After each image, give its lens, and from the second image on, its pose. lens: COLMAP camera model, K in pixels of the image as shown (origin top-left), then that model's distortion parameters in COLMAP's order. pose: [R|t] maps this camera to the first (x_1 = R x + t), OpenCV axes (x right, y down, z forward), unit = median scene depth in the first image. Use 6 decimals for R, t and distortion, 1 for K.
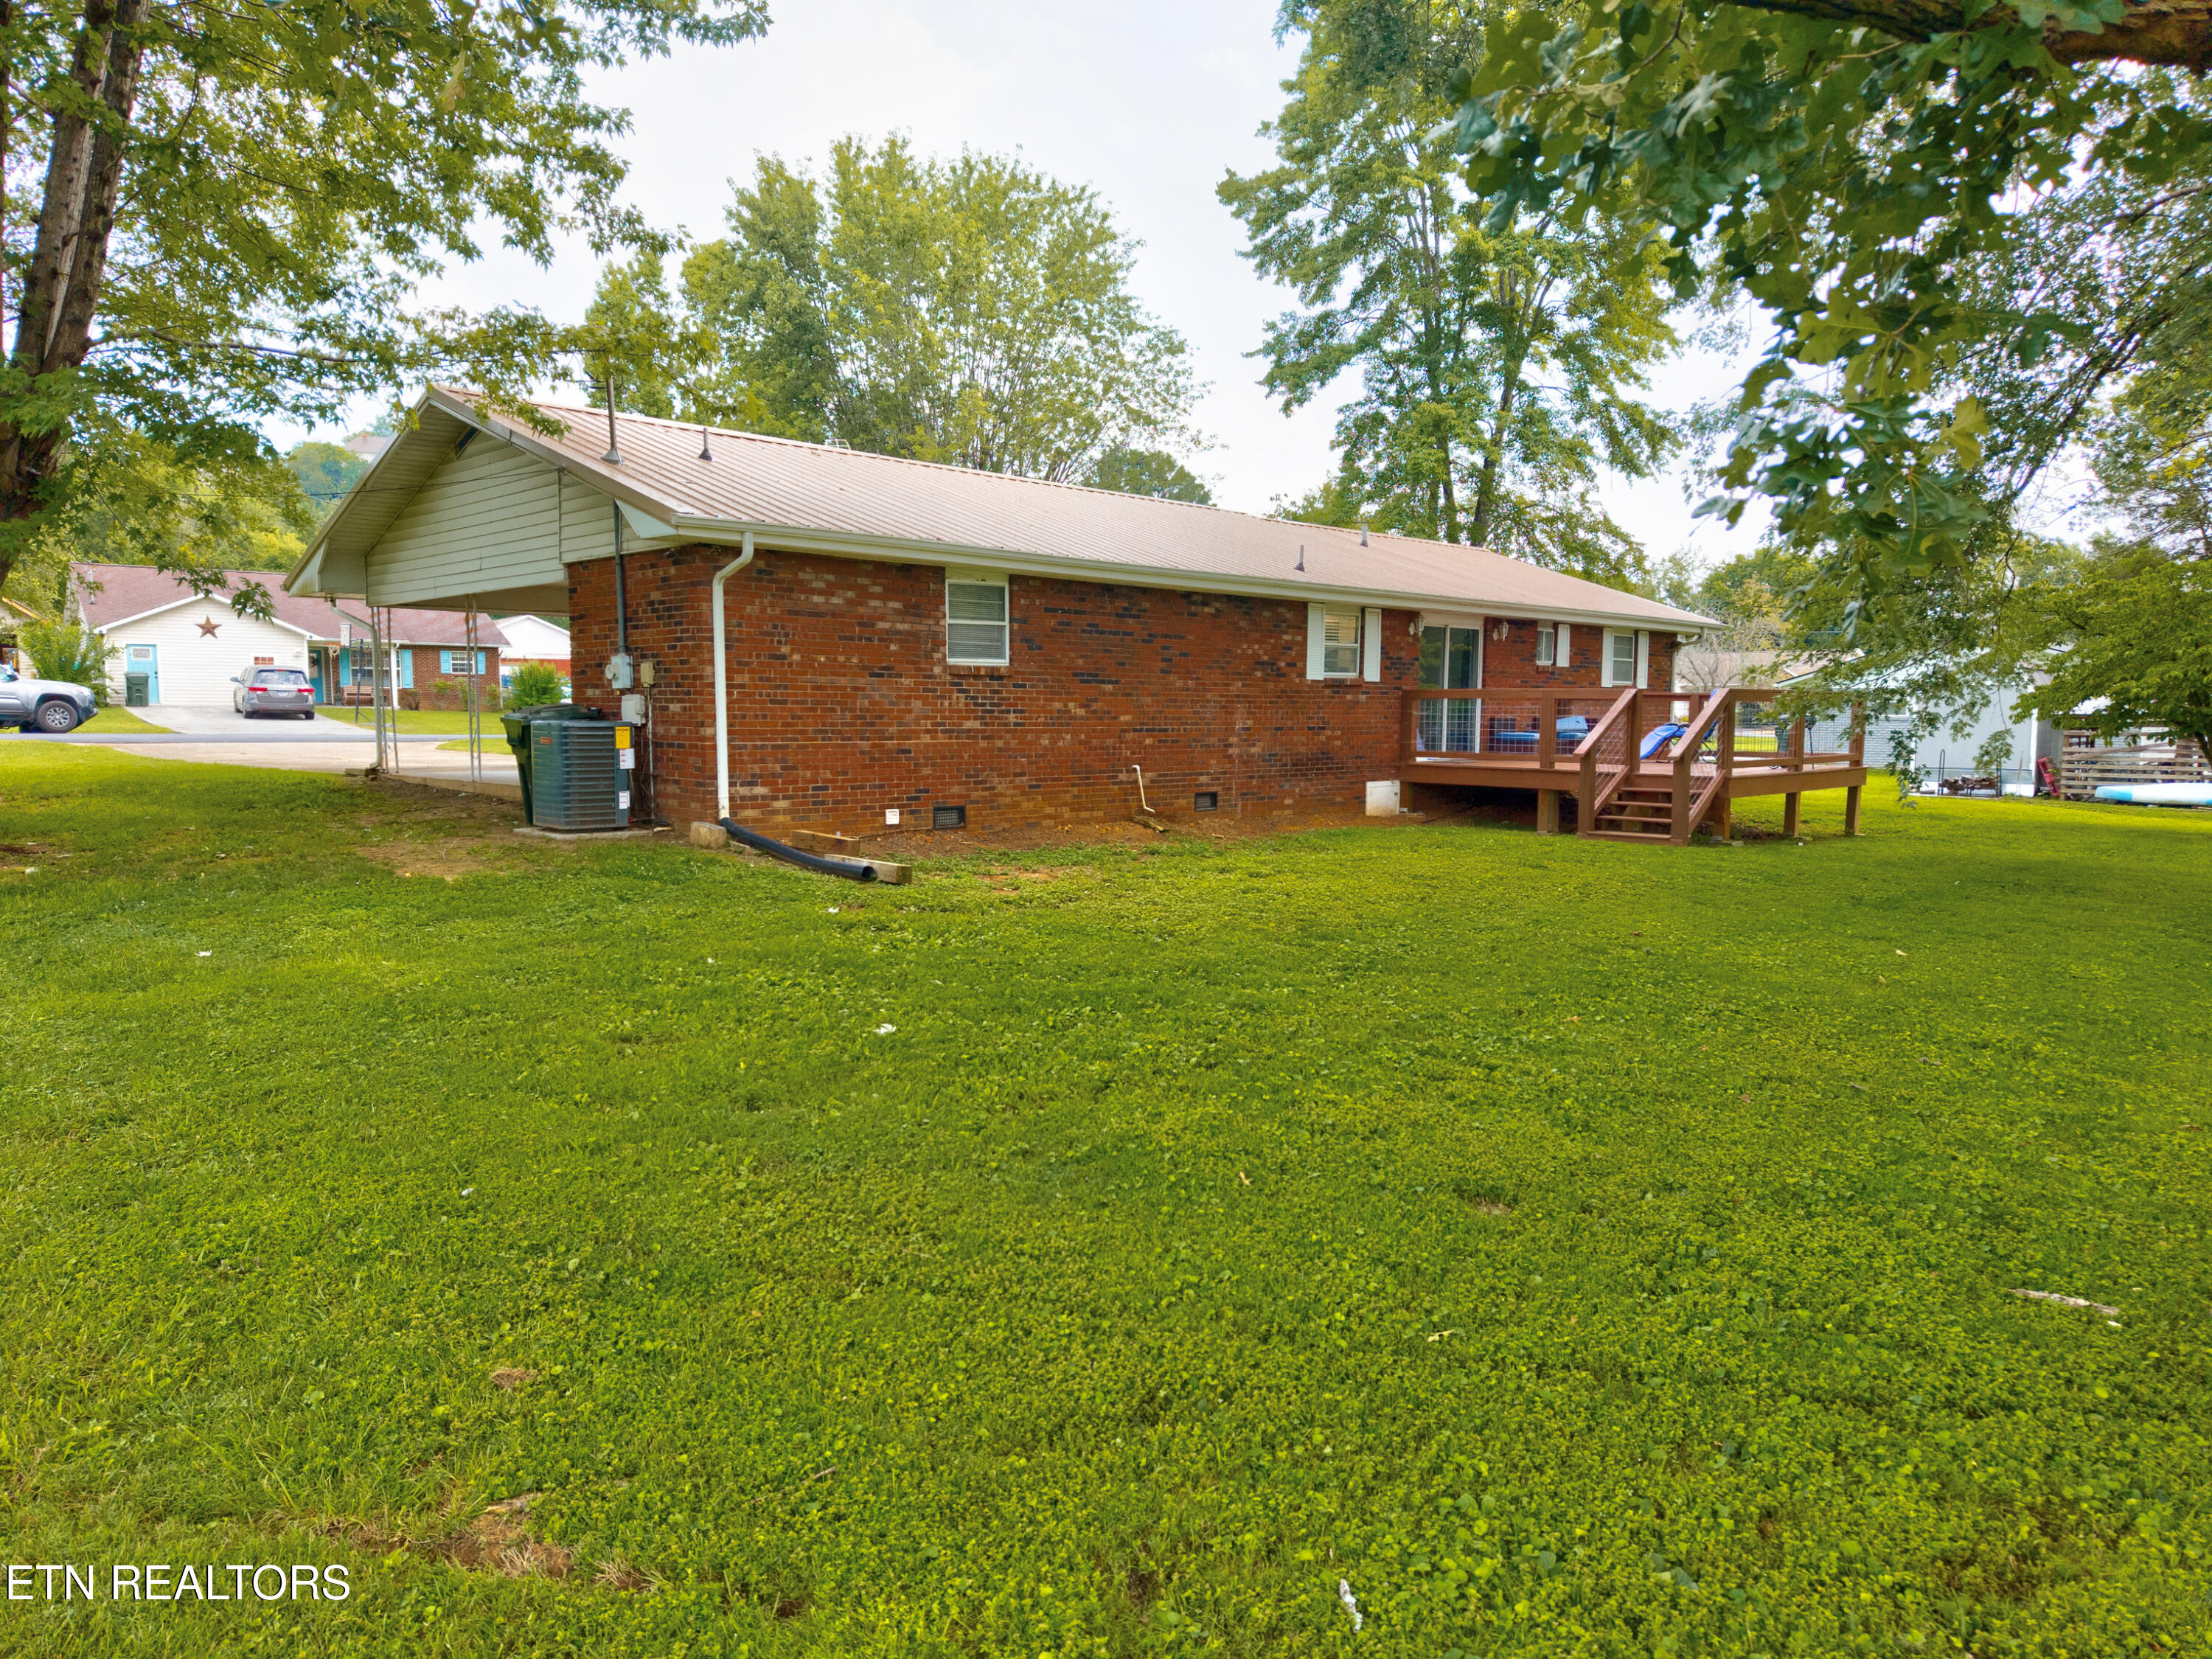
lens RADIAL K [[1450.4, 0, 1106.0], [0, 1450.4, 829.5], [0, 0, 1]] dist [0.072324, -0.085725]
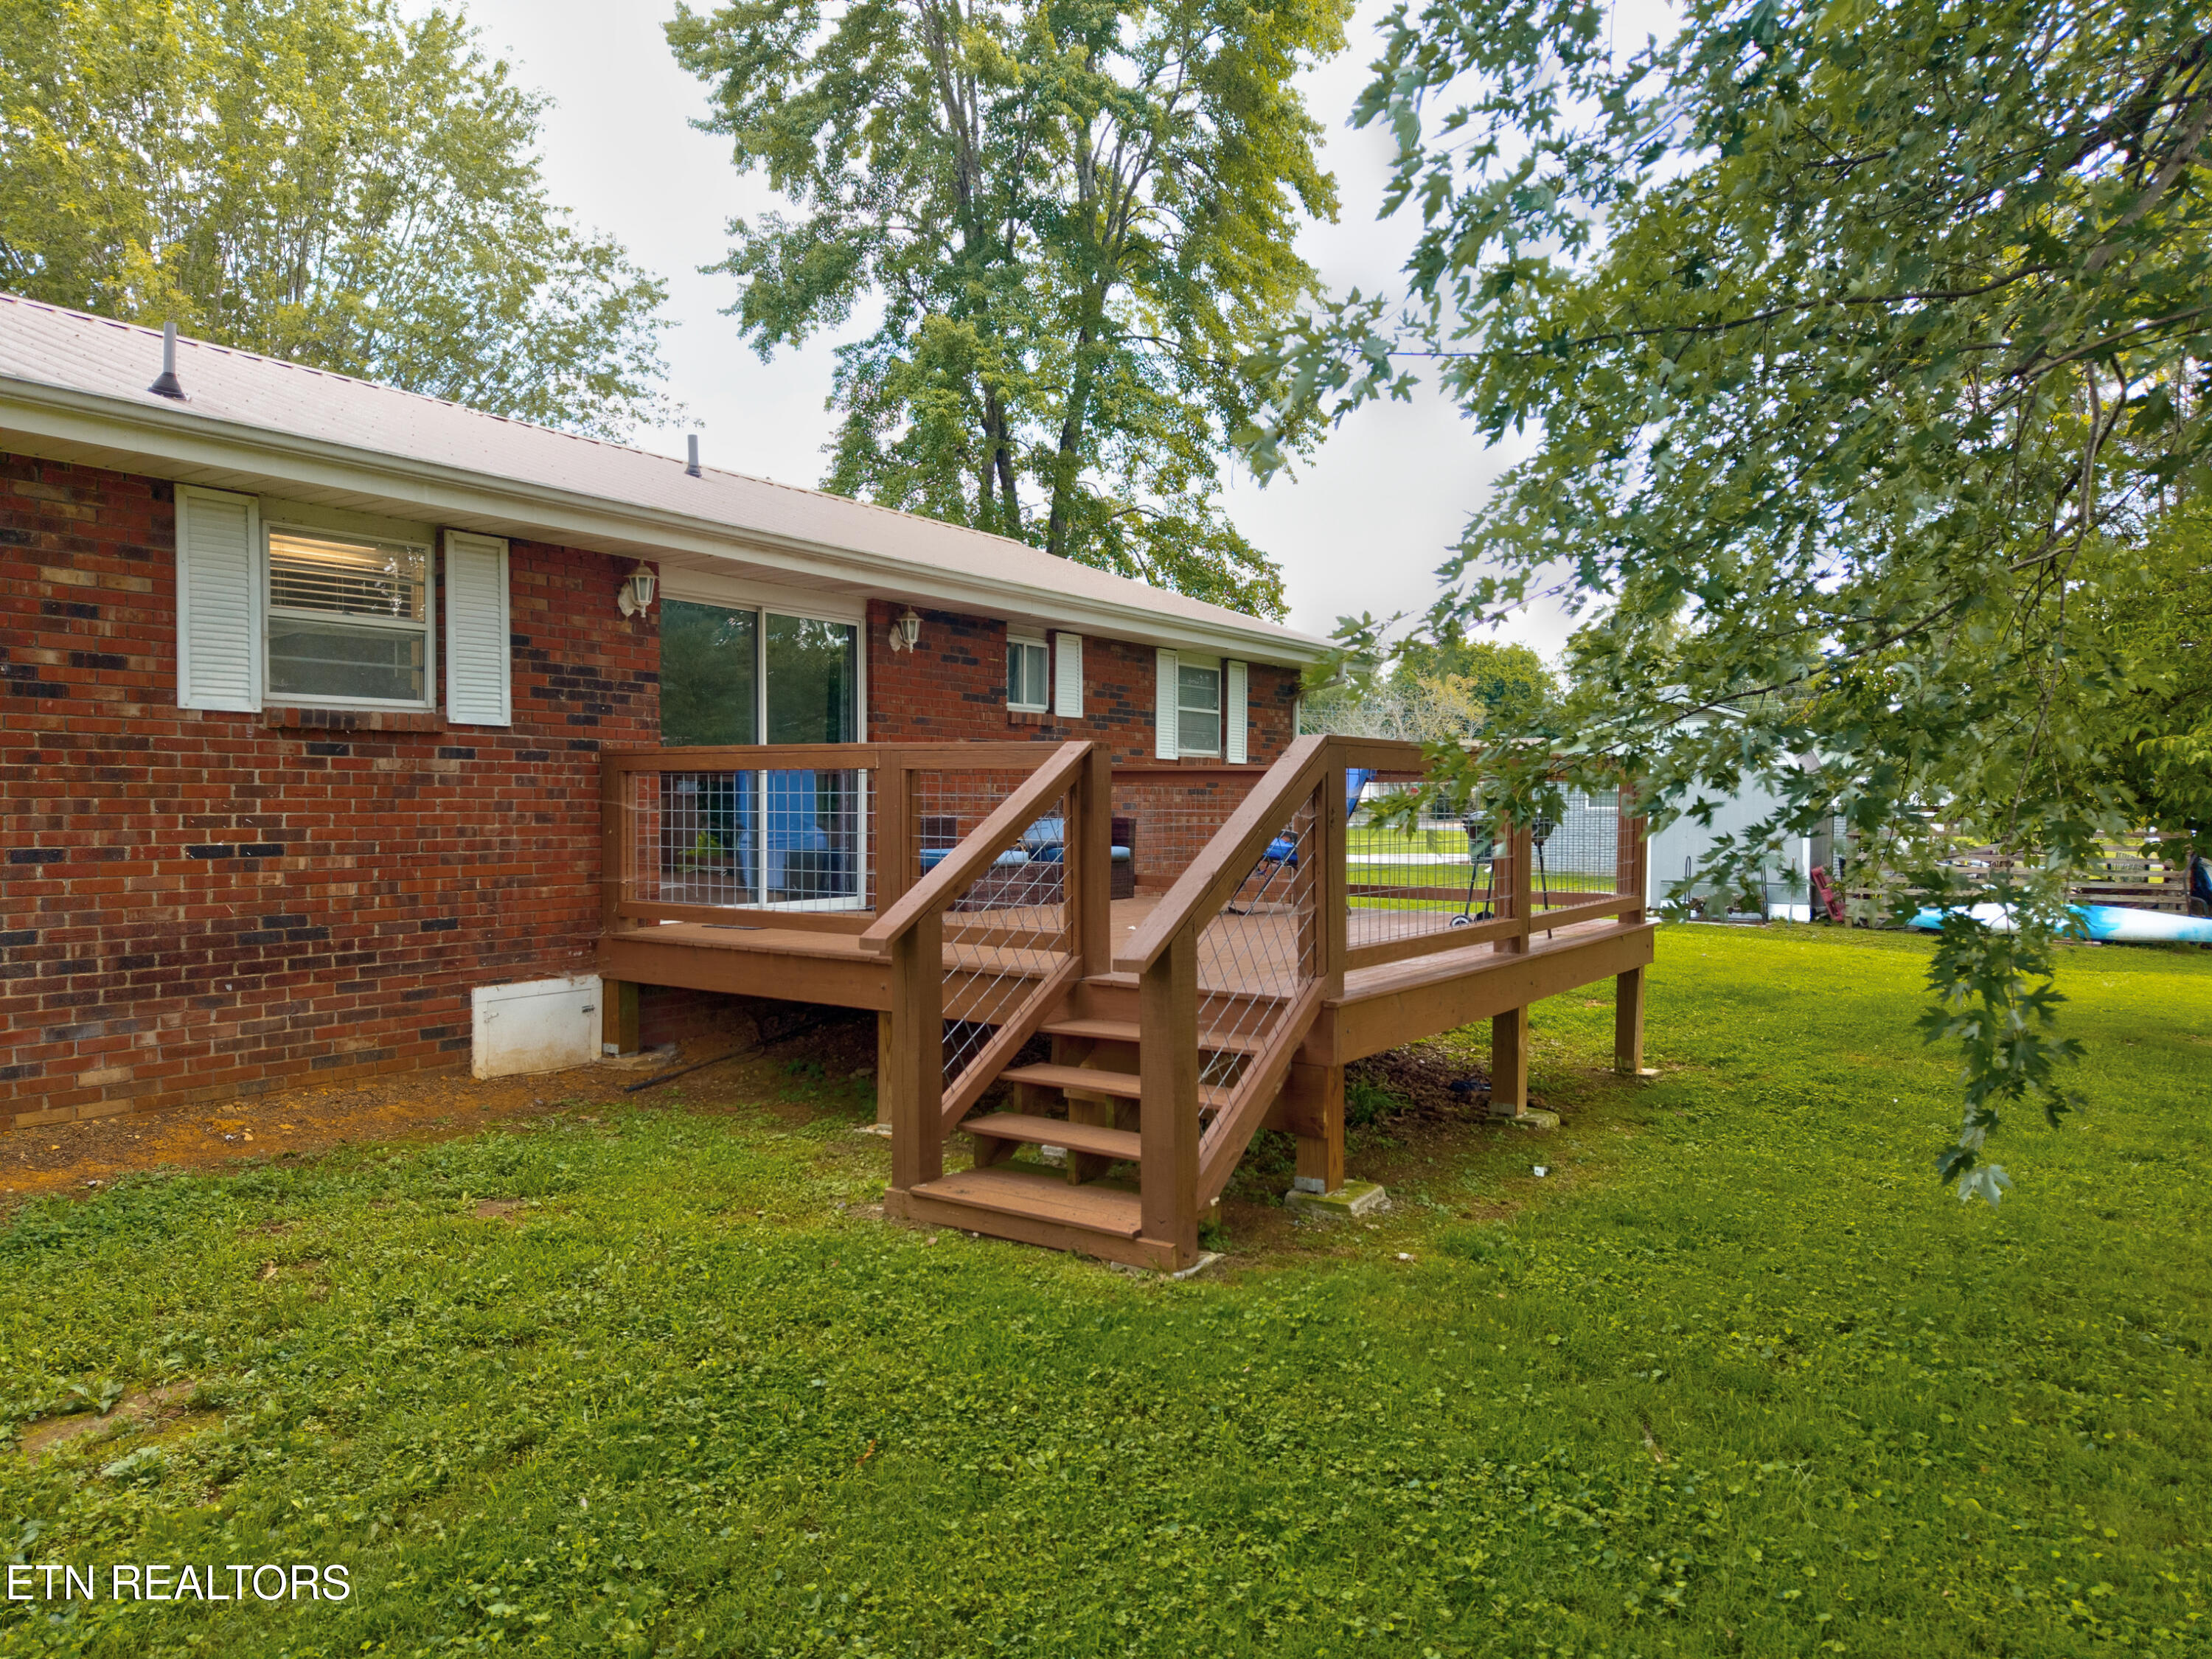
lens RADIAL K [[1567.5, 0, 1084.4], [0, 1567.5, 863.3], [0, 0, 1]] dist [0.093176, -0.150907]
pose [[0.982546, -0.009925, 0.185754, 0.135046], [0.018824, 0.998754, -0.046208, -0.022576], [-0.185064, 0.048898, 0.981509, 0.293031]]
